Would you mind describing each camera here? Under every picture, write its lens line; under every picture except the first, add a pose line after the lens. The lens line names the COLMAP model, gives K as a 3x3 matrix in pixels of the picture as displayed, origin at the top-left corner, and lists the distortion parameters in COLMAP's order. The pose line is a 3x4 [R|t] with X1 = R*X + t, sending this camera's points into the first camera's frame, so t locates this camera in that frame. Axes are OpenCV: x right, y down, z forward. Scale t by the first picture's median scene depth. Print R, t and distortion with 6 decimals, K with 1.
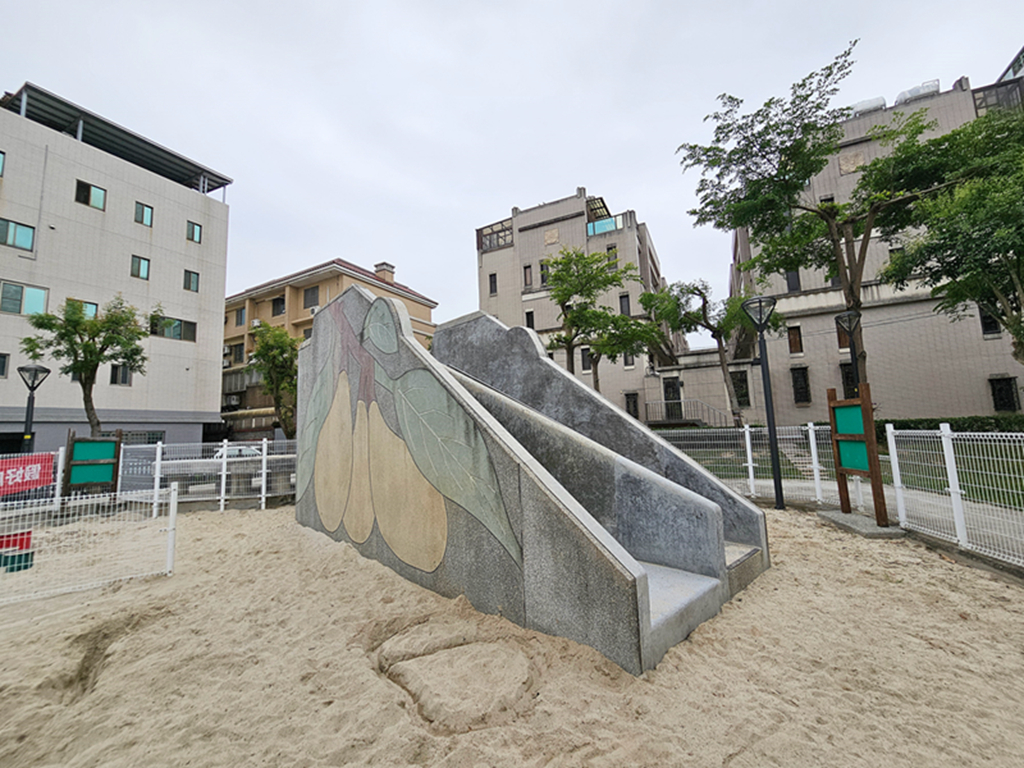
lens RADIAL K [[419.6, 0, 514.1], [0, 419.6, 384.4], [0, 0, 1]] dist [0.003578, -0.002152]
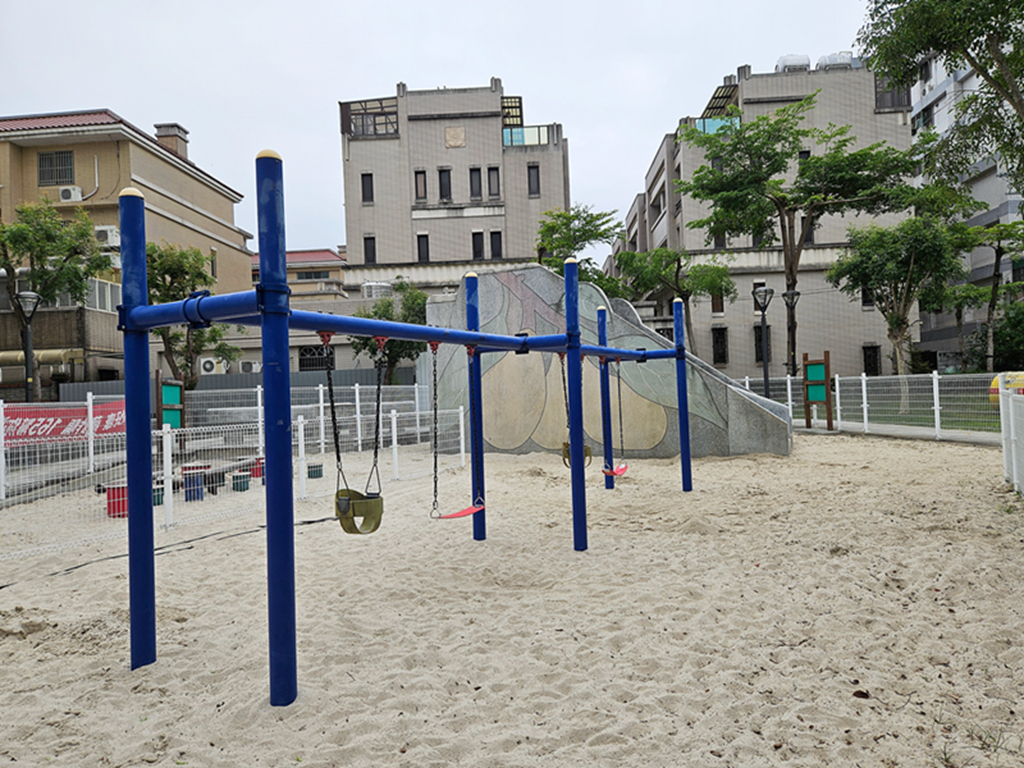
lens RADIAL K [[708.4, 0, 519.3], [0, 708.4, 382.8], [0, 0, 1]] dist [0.040061, -0.006476]
pose [[0.913089, 0.013943, 0.407521, -0.392253], [-0.045340, 0.996689, 0.067488, -0.003131], [-0.405231, -0.080099, 0.910699, -0.303791]]
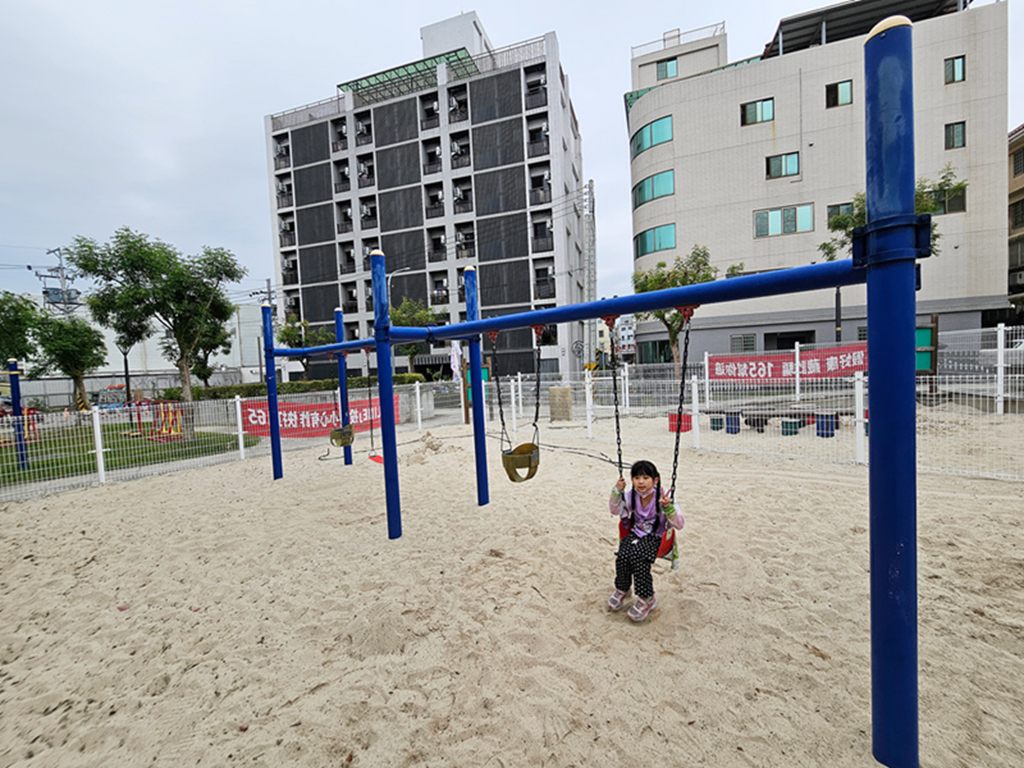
lens RADIAL K [[419.6, 0, 509.3], [0, 419.6, 384.3], [0, 0, 1]] dist [0.003578, -0.002152]
pose [[0.153002, 0.076906, -0.985229, -0.072730], [0.155320, 0.982705, 0.100830, 0.008700], [0.975944, -0.168453, 0.138411, -0.024922]]
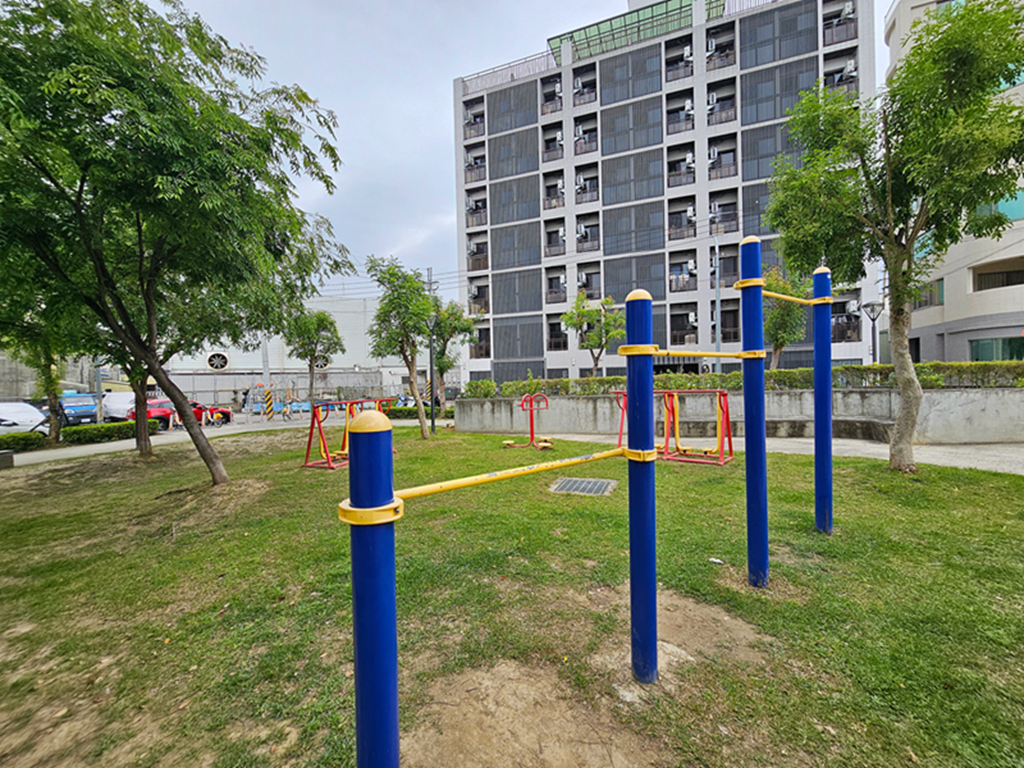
lens RADIAL K [[441.7, 0, 516.5], [0, 441.7, 381.5], [0, 0, 1]] dist [0.000764, 0.000215]
pose [[0.074284, 0.048799, -0.996042, -0.311442], [0.139457, 0.988479, 0.058829, -0.034178], [0.987438, -0.143275, 0.066623, -0.530528]]
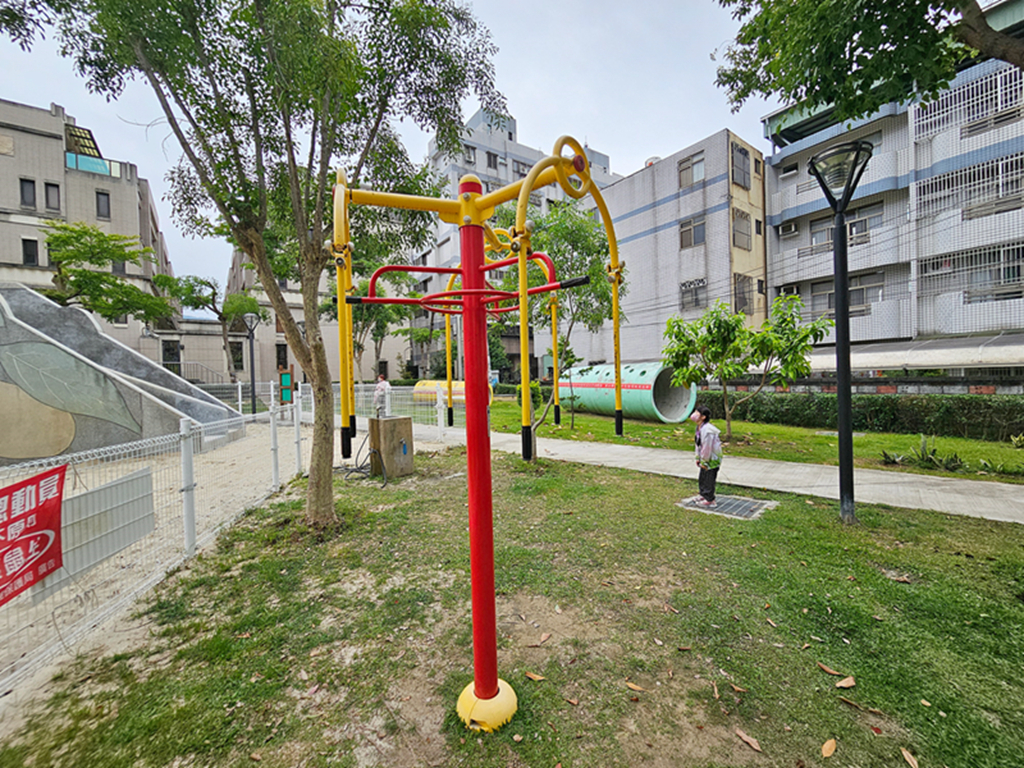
lens RADIAL K [[419.6, 0, 515.8], [0, 419.6, 381.5], [0, 0, 1]] dist [0.003578, -0.002152]
pose [[0.465439, 0.021935, 0.884808, -0.179643], [-0.094851, 0.995172, 0.025225, -0.022937], [-0.879983, -0.095666, 0.465272, -0.322687]]
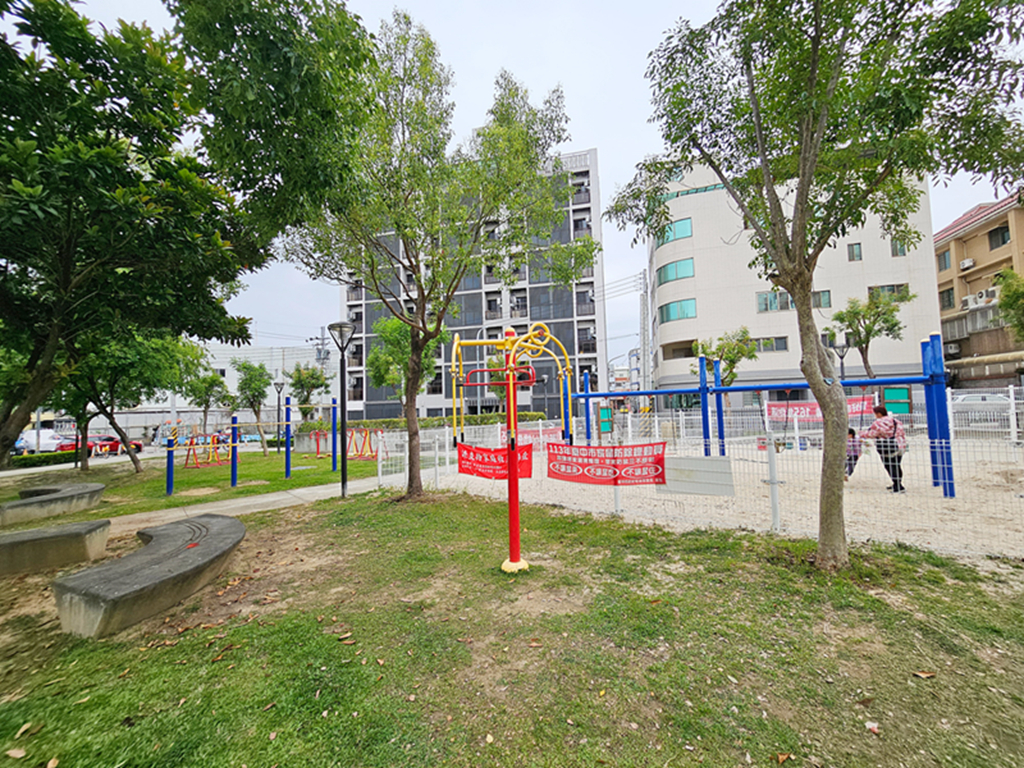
lens RADIAL K [[419.6, 0, 506.5], [0, 419.6, 388.9], [0, 0, 1]] dist [0.003578, -0.002152]
pose [[0.216825, -0.009690, -0.976162, 0.097769], [0.135490, 0.990572, 0.020262, -0.038339], [0.966762, -0.136653, 0.216094, -0.316715]]
